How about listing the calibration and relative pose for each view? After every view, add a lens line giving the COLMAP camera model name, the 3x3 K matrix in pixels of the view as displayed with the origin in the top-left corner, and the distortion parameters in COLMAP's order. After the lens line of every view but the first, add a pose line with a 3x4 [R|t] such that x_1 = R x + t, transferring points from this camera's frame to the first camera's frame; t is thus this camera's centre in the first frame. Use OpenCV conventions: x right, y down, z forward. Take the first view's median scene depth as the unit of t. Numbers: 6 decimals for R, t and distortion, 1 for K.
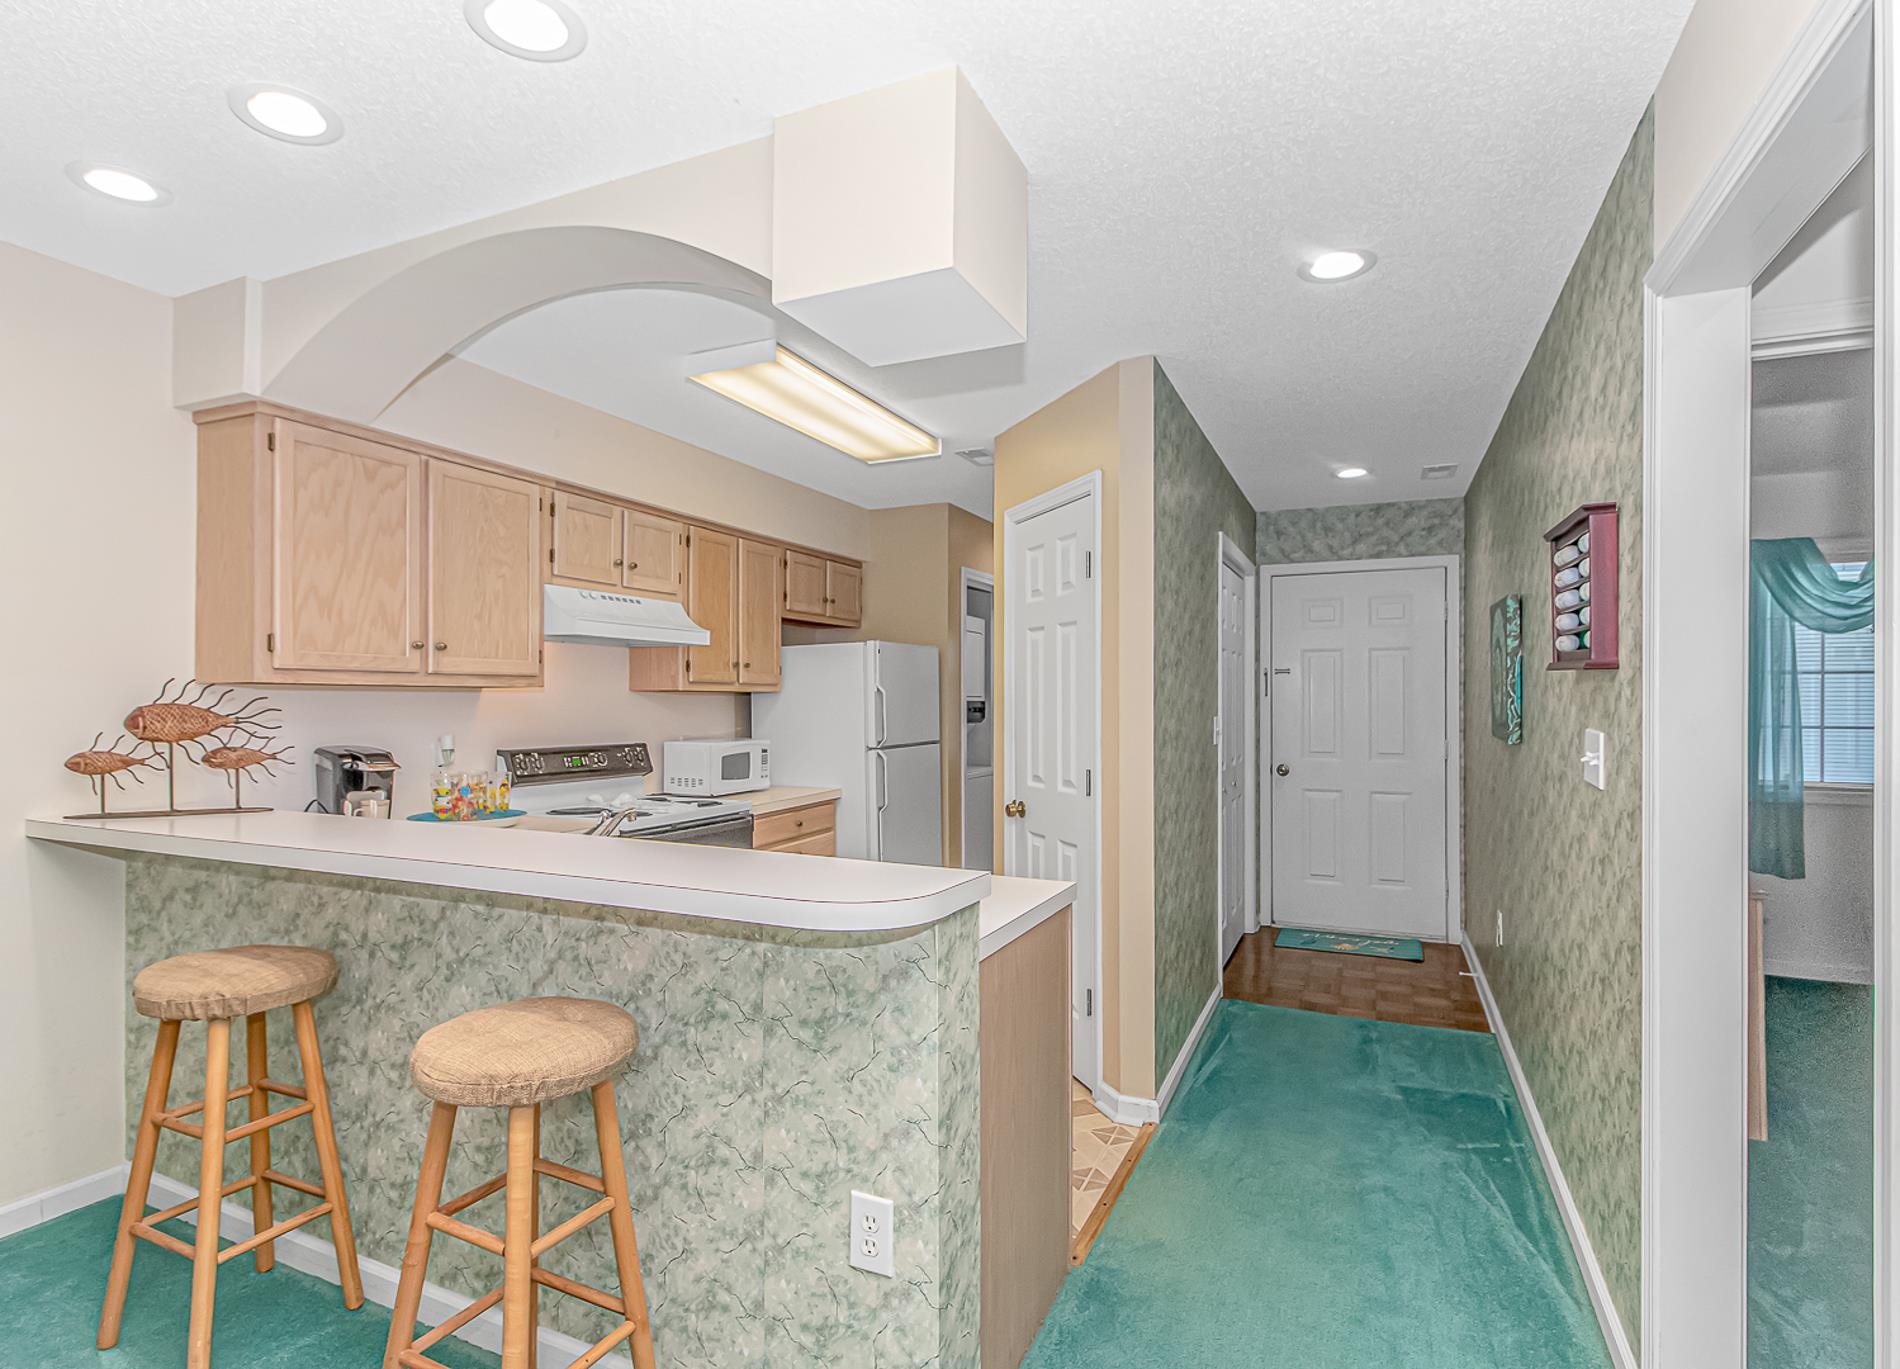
lens RADIAL K [[945.4, 0, 949.2], [0, 945.4, 693.2], [0, 0, 1]] dist [-0.000625, -0.000034]
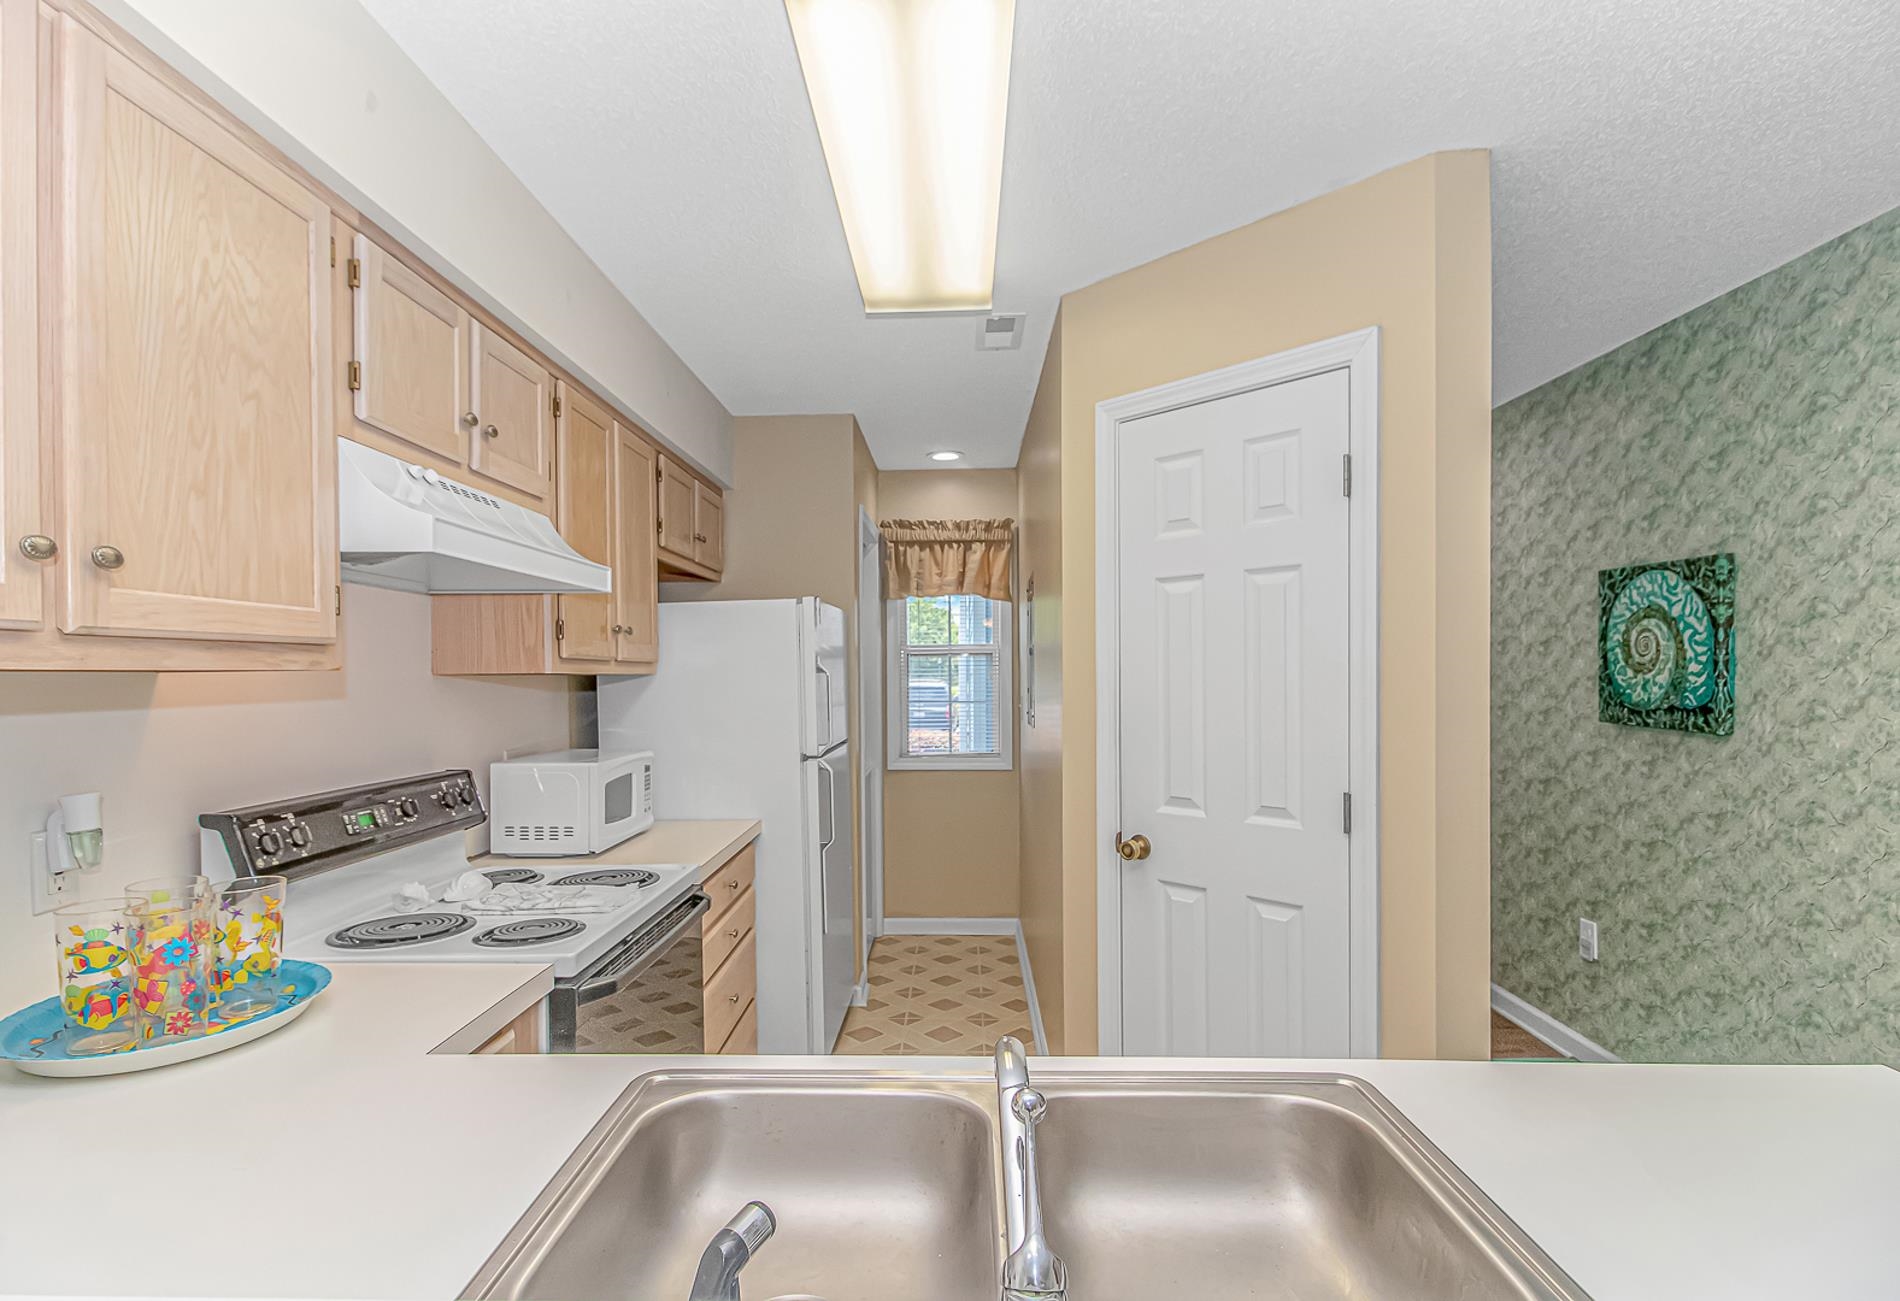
lens RADIAL K [[919.1, 0, 947.4], [0, 919.1, 683.2], [0, 0, 1]] dist [0.000584, 0.000006]
pose [[0.923520, -0.009513, 0.383431, -0.293254], [0.003740, 0.999868, 0.015797, -0.005228], [-0.383531, -0.013154, 0.923434, 0.435617]]
